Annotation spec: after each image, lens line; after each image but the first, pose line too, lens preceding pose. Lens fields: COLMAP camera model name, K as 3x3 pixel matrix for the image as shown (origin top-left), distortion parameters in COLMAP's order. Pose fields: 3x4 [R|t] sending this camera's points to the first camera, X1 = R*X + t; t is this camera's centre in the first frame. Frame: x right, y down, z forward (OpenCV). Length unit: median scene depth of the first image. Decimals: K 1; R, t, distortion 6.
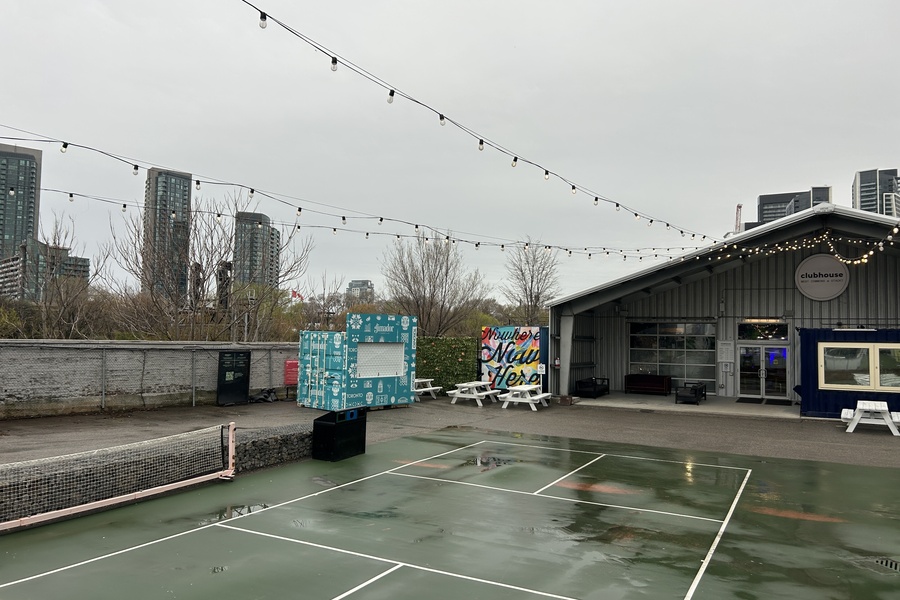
lens RADIAL K [[680.1, 0, 433.0], [0, 680.1, 303.2], [0, 0, 1]] dist [0.044524, -0.046377]
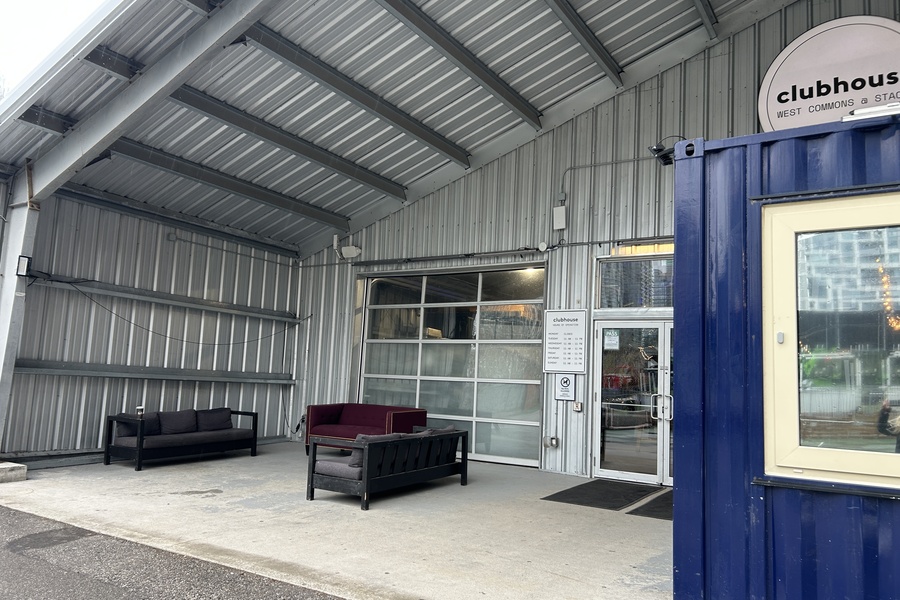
lens RADIAL K [[680.1, 0, 433.0], [0, 680.1, 303.2], [0, 0, 1]] dist [0.044524, -0.046377]
pose [[0.995099, 0.017053, -0.097401, 0.574357], [-0.023813, 0.997355, -0.068671, 0.111316], [0.095972, 0.070654, 0.992873, 0.947629]]
